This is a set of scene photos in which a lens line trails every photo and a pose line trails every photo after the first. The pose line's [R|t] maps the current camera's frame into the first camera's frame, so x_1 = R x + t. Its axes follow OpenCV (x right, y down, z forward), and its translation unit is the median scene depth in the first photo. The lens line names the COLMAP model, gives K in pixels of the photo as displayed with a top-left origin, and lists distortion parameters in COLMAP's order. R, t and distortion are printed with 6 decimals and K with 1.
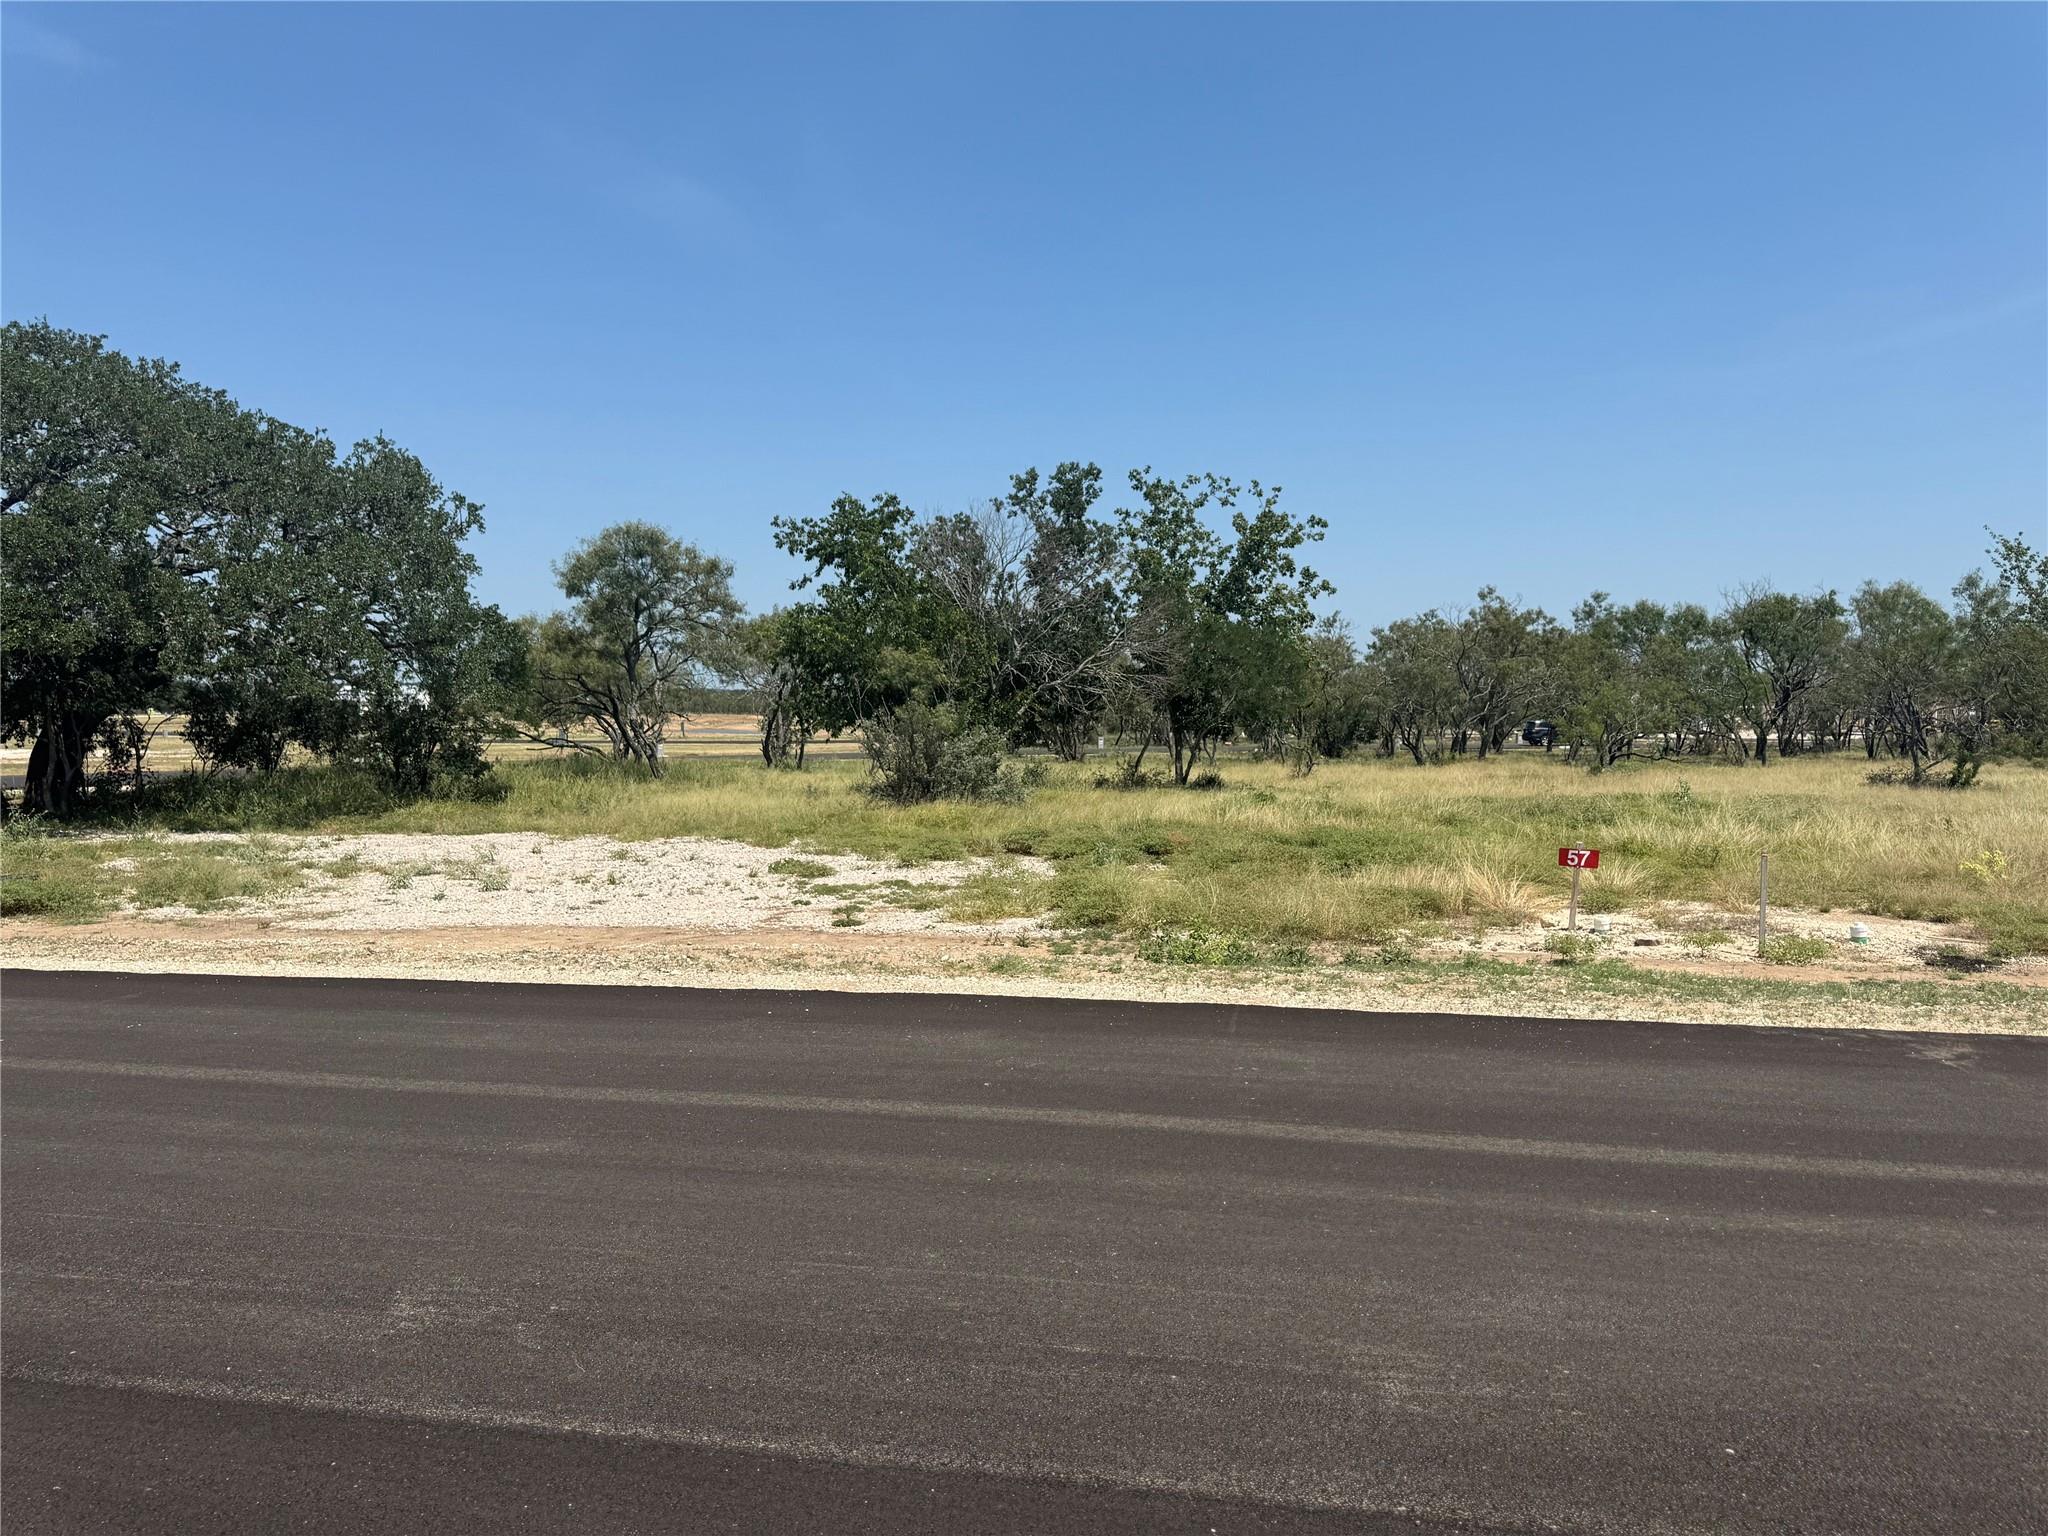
lens RADIAL K [[1445.0, 0, 1012.6], [0, 1445.0, 789.2], [0, 0, 1]] dist [0.059764, -0.097137]
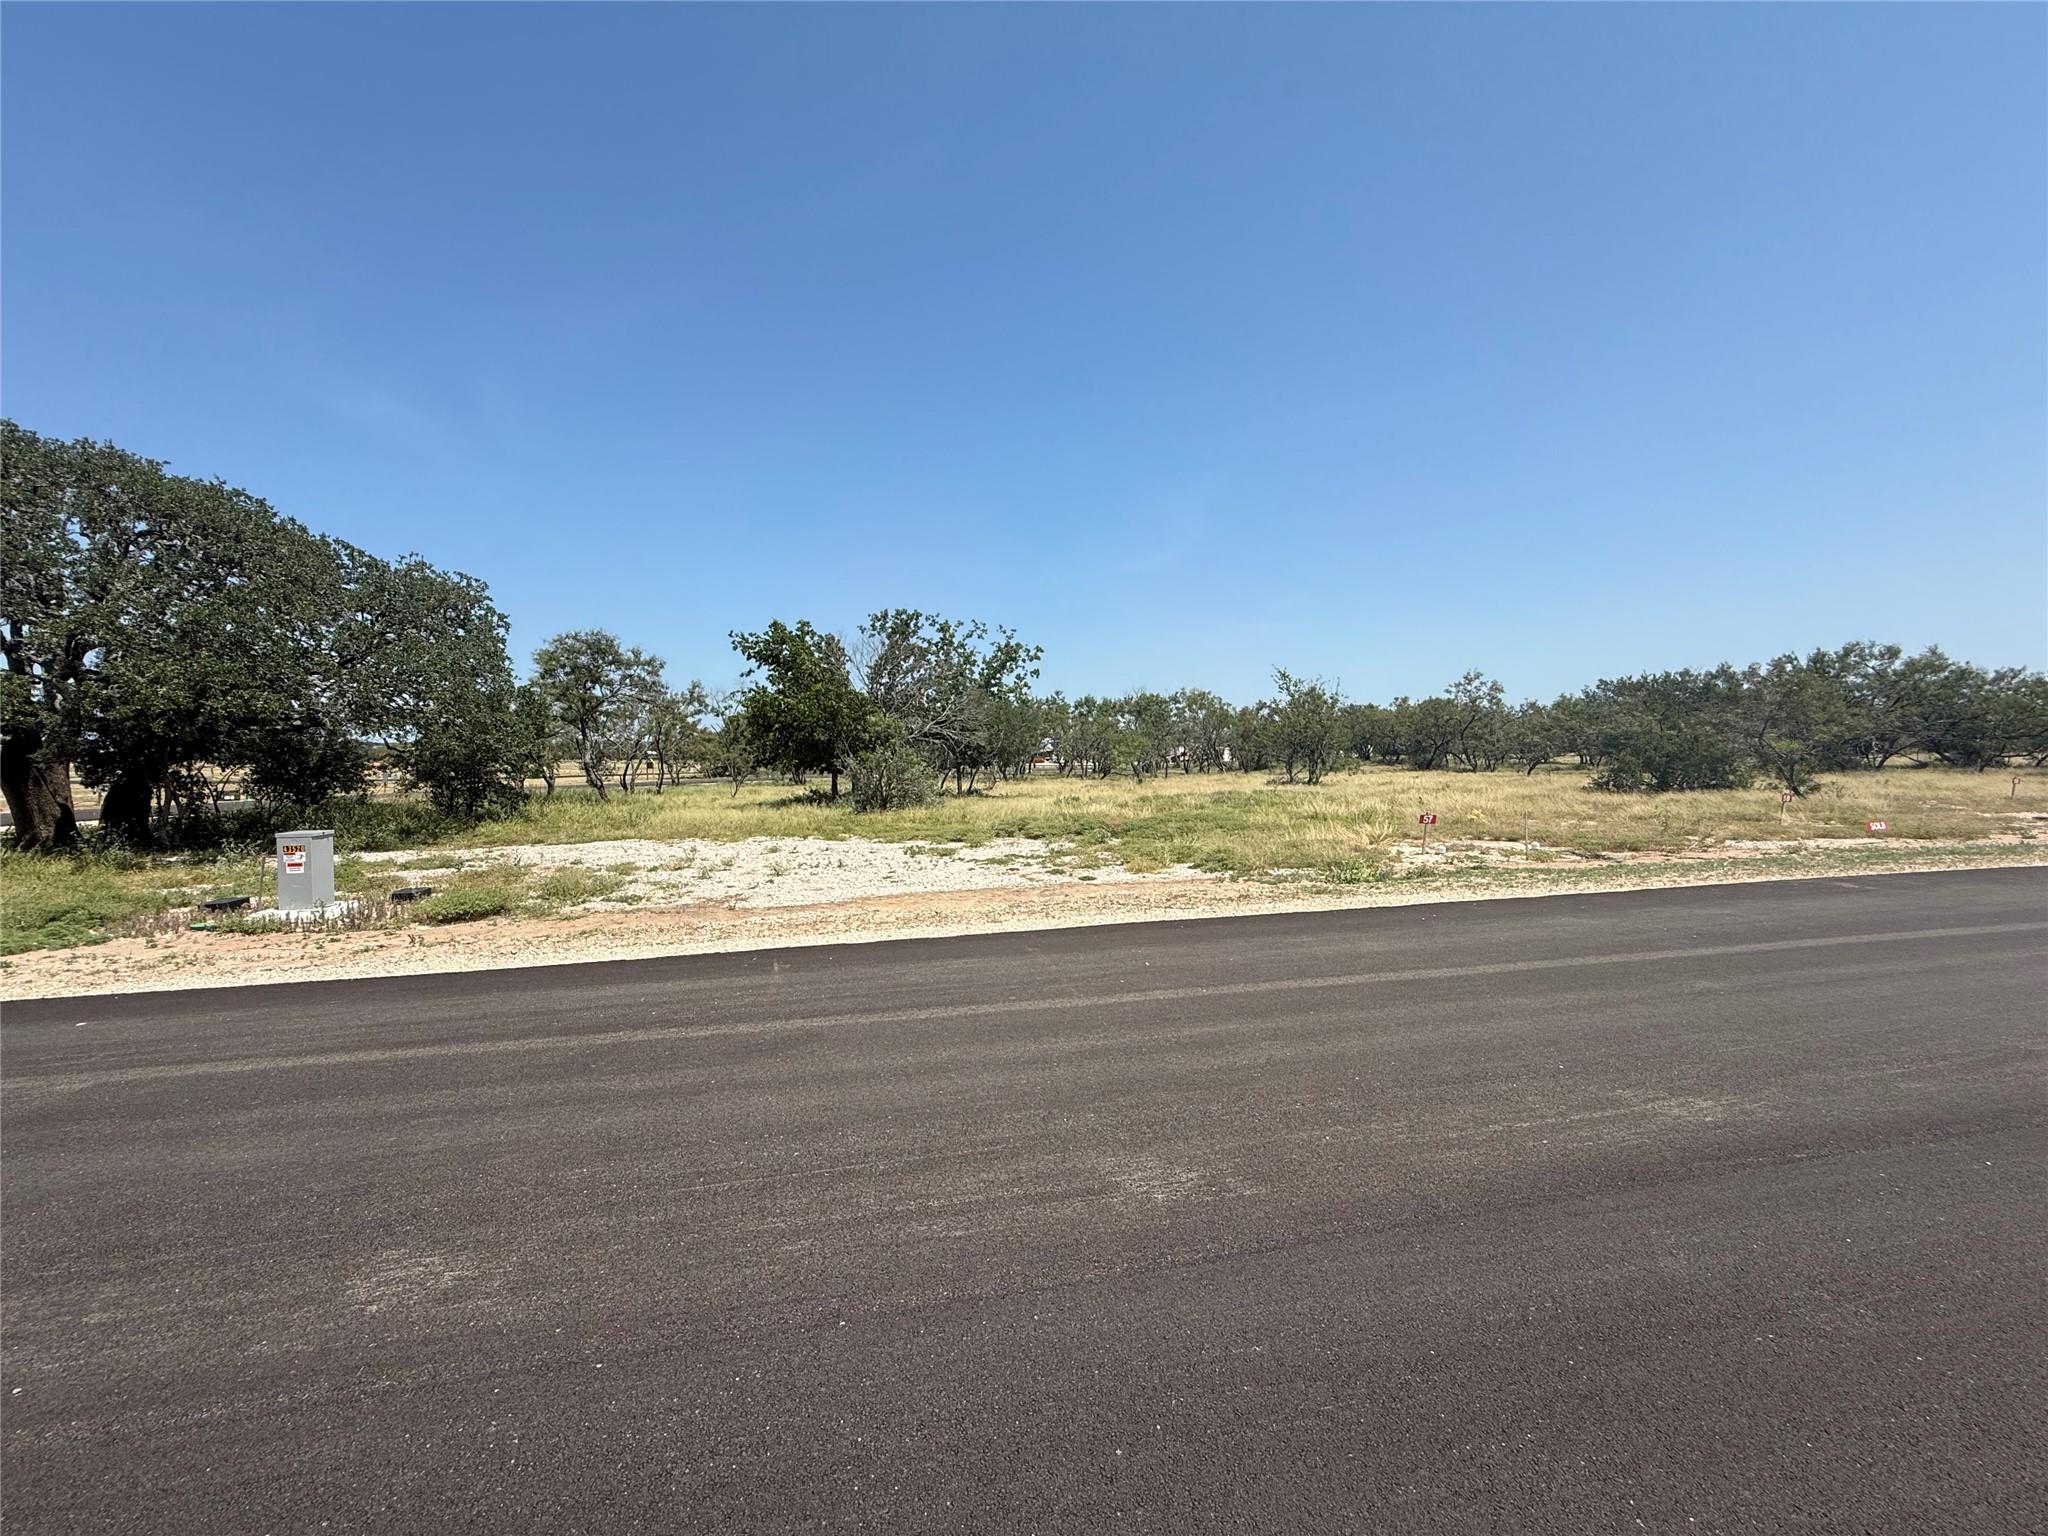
lens RADIAL K [[823.8, 0, 1017.5], [0, 823.8, 759.5], [0, 0, 1]] dist [-0.014989, 0.000200]
pose [[0.905381, -0.013027, 0.424401, -0.256642], [0.032057, 0.998774, -0.037731, -0.006209], [-0.423389, 0.047766, 0.904688, 0.073092]]
